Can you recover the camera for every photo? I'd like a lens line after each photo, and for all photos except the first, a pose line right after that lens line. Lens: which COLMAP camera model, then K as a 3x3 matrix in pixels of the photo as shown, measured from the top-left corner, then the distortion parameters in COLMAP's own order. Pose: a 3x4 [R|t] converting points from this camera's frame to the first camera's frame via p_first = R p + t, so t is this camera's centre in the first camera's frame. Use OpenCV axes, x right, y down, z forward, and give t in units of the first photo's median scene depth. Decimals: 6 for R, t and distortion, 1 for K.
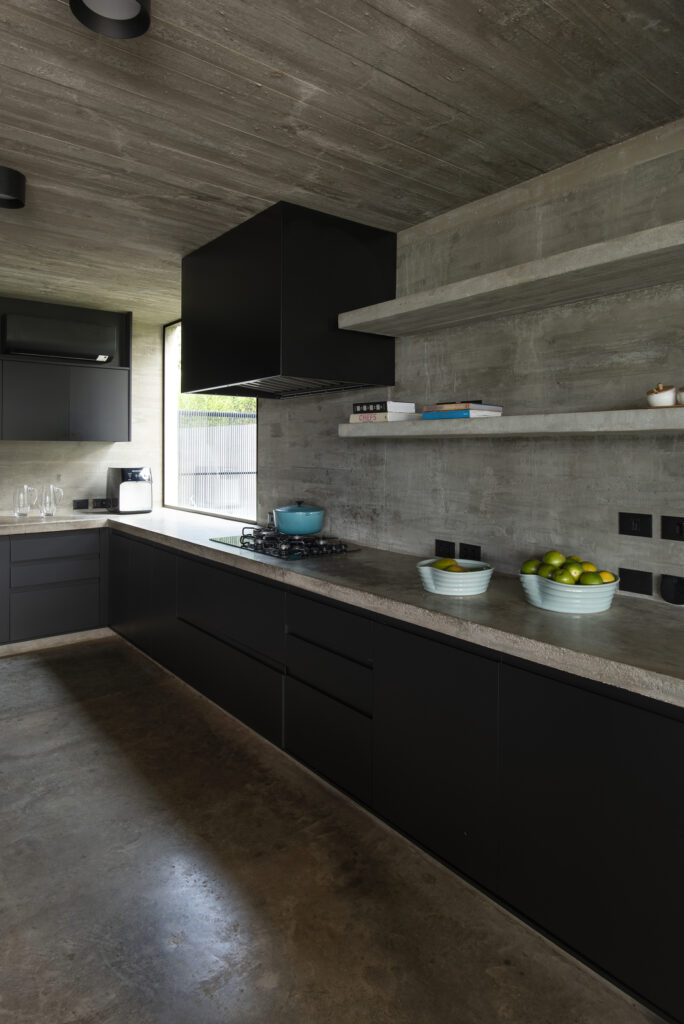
lens RADIAL K [[586.5, 0, 342.7], [0, 586.5, 471.2], [0, 0, 1]] dist [-0.004342, -0.000562]
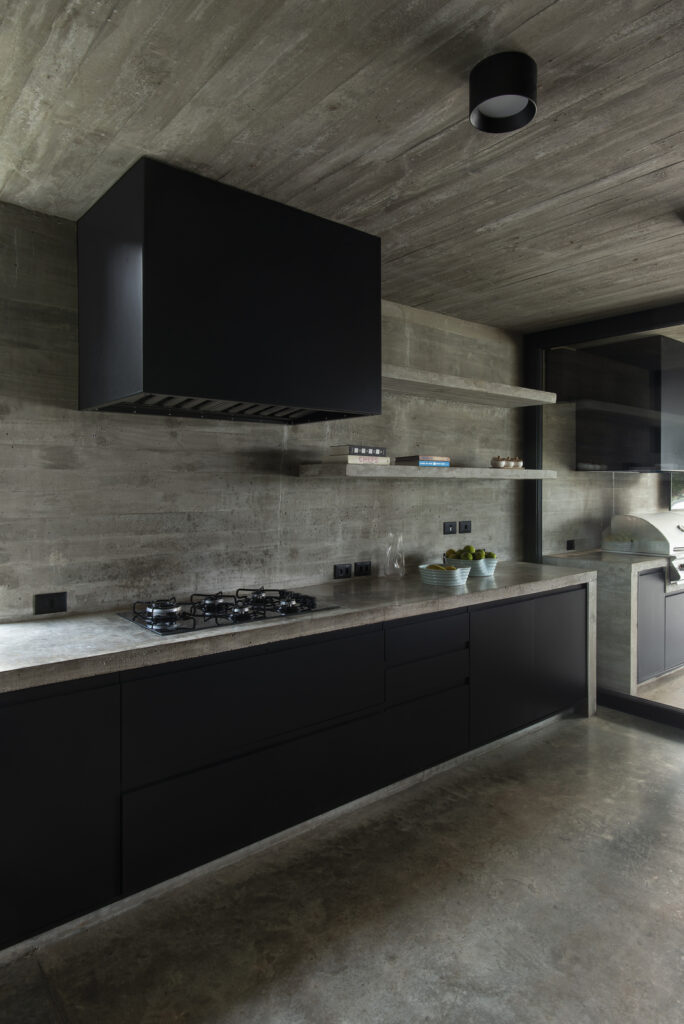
lens RADIAL K [[623.3, 0, 342.0], [0, 623.3, 512.0], [0, 0, 1]] dist [-0.004367, 0.015617]
pose [[0.006557, -0.046338, 0.998904, -1.175613], [0.035071, 0.998322, 0.046081, -0.049779], [-0.999363, 0.034731, 0.008172, 1.067510]]
